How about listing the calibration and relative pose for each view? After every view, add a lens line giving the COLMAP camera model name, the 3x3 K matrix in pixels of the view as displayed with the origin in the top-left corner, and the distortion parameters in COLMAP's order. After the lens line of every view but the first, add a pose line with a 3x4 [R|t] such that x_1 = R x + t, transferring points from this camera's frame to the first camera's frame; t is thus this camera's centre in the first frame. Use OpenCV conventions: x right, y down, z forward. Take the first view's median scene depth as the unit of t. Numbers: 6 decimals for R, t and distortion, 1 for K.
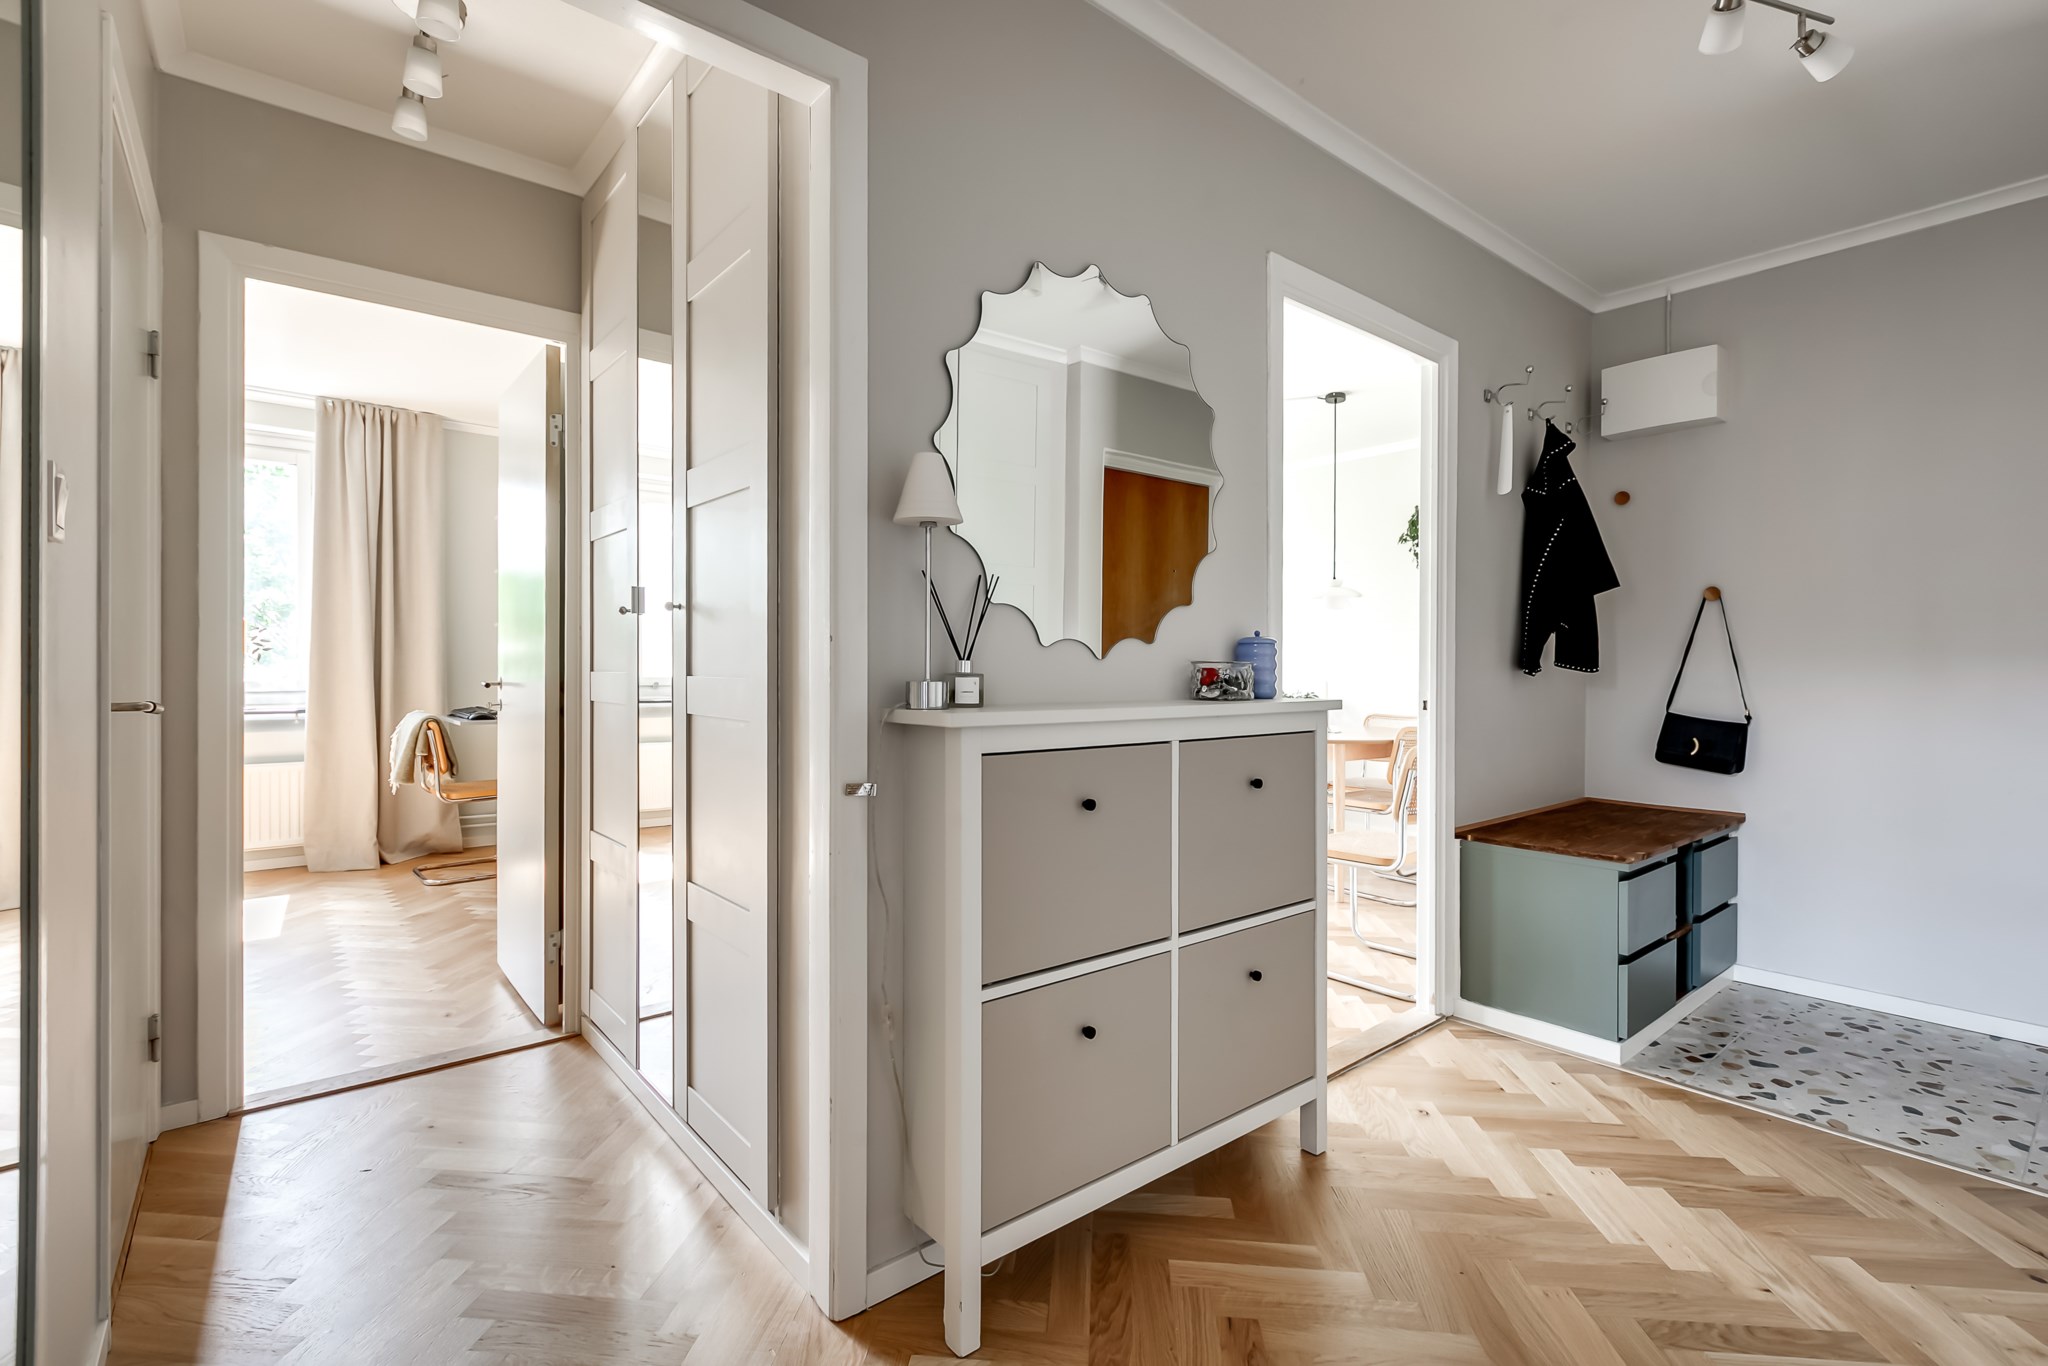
lens RADIAL K [[922.7, 0, 1030.3], [0, 922.7, 668.2], [0, 0, 1]] dist [-0.009326, -0.000472]
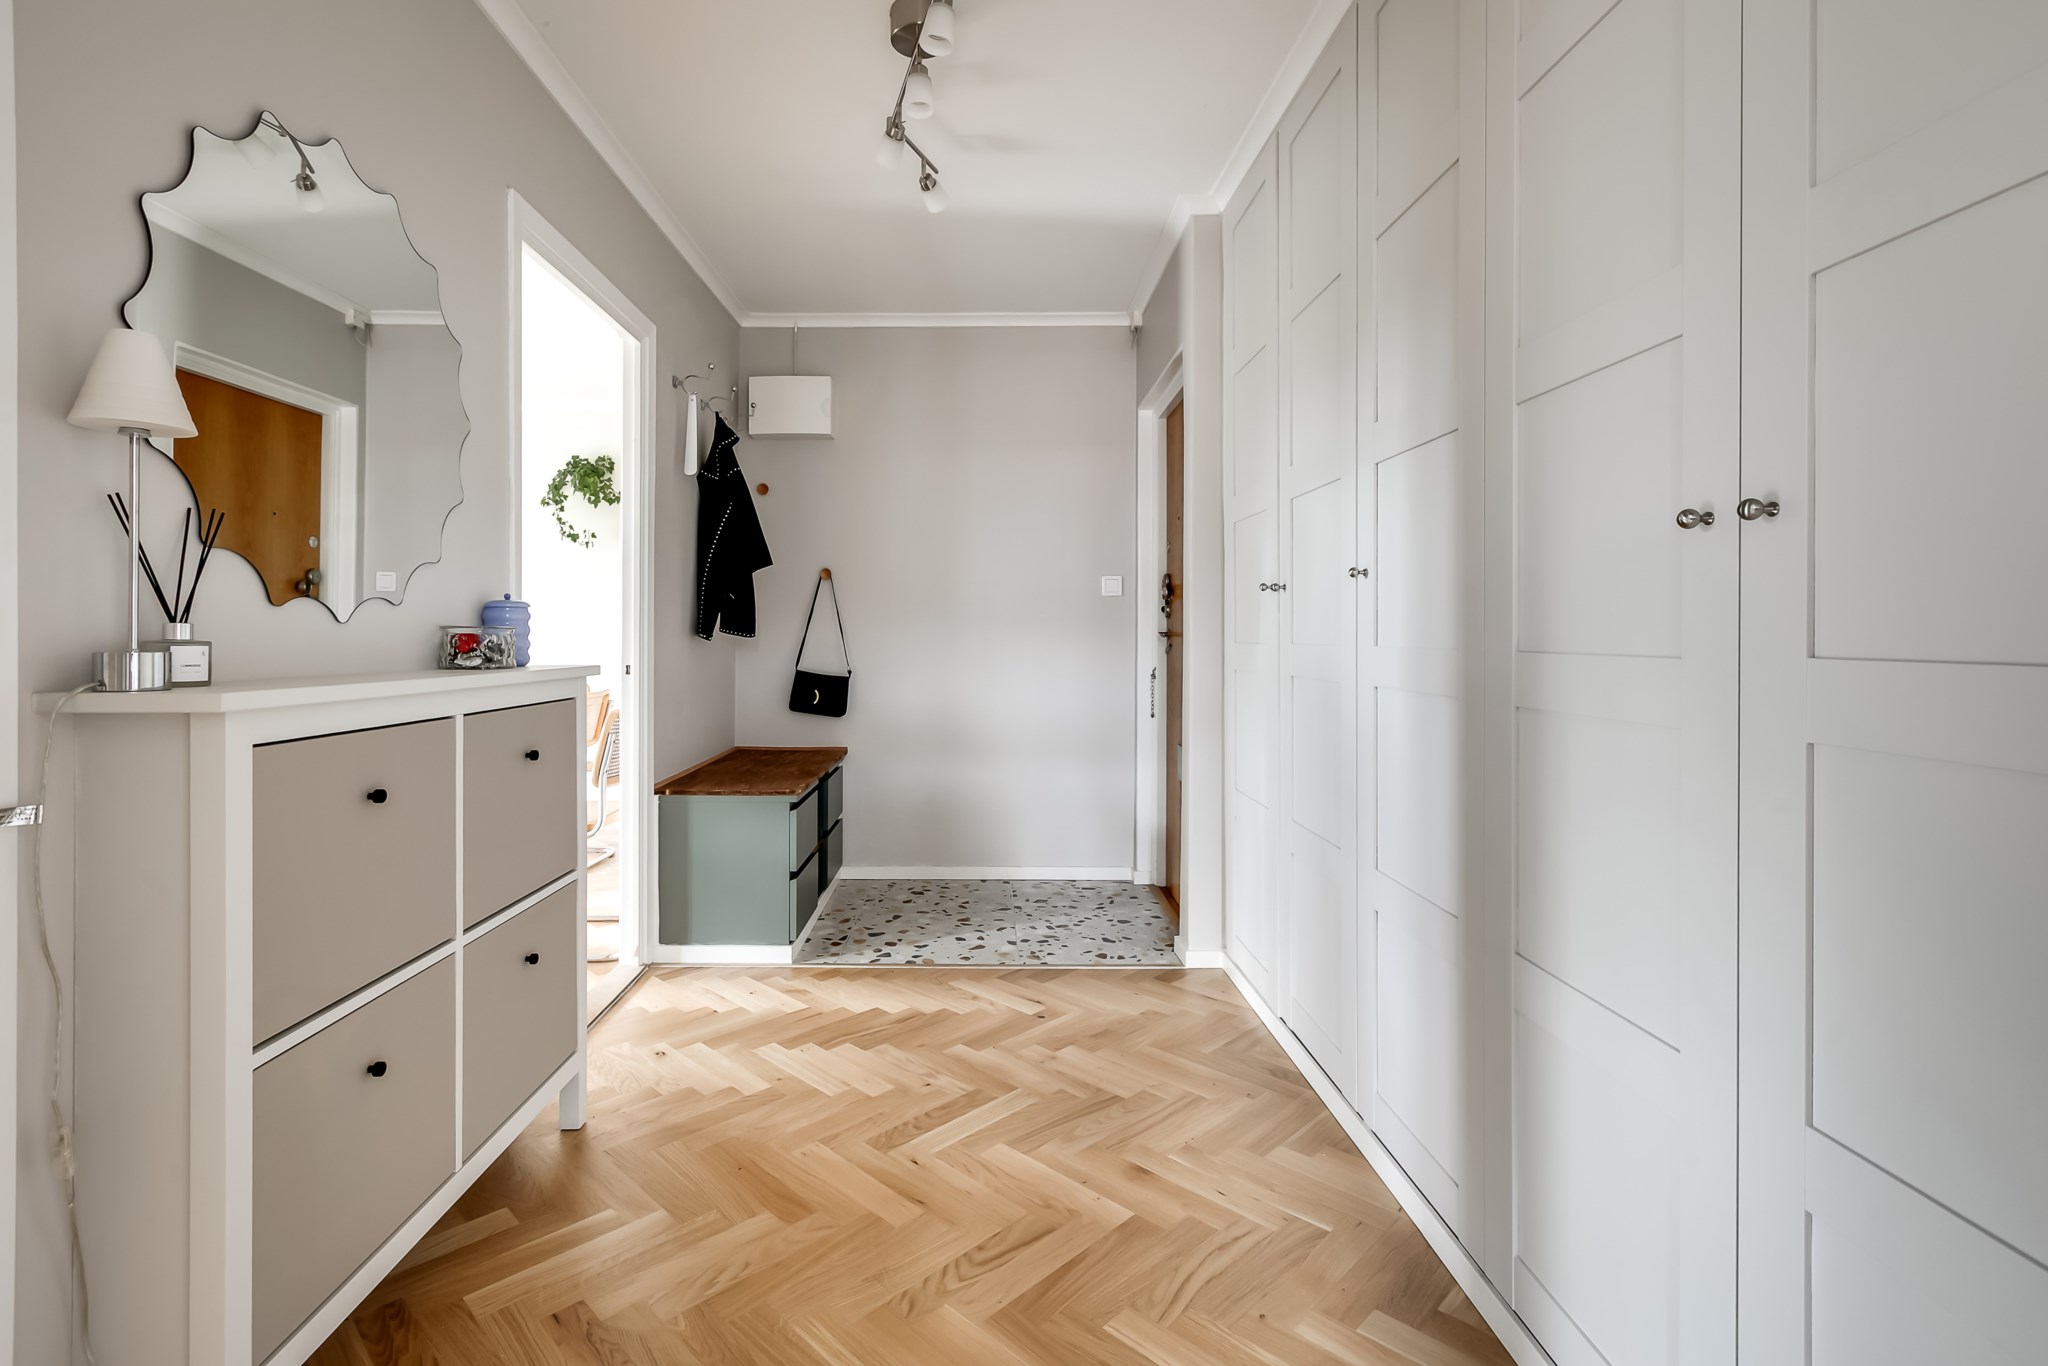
lens RADIAL K [[922.7, 0, 1009.5], [0, 922.7, 633.6], [0, 0, 1]] dist [-0.009326, -0.000472]
pose [[0.631942, -0.003073, 0.775009, -0.119607], [0.003693, 0.999993, 0.000954, -0.000244], [-0.775007, 0.002259, 0.631949, 0.015094]]
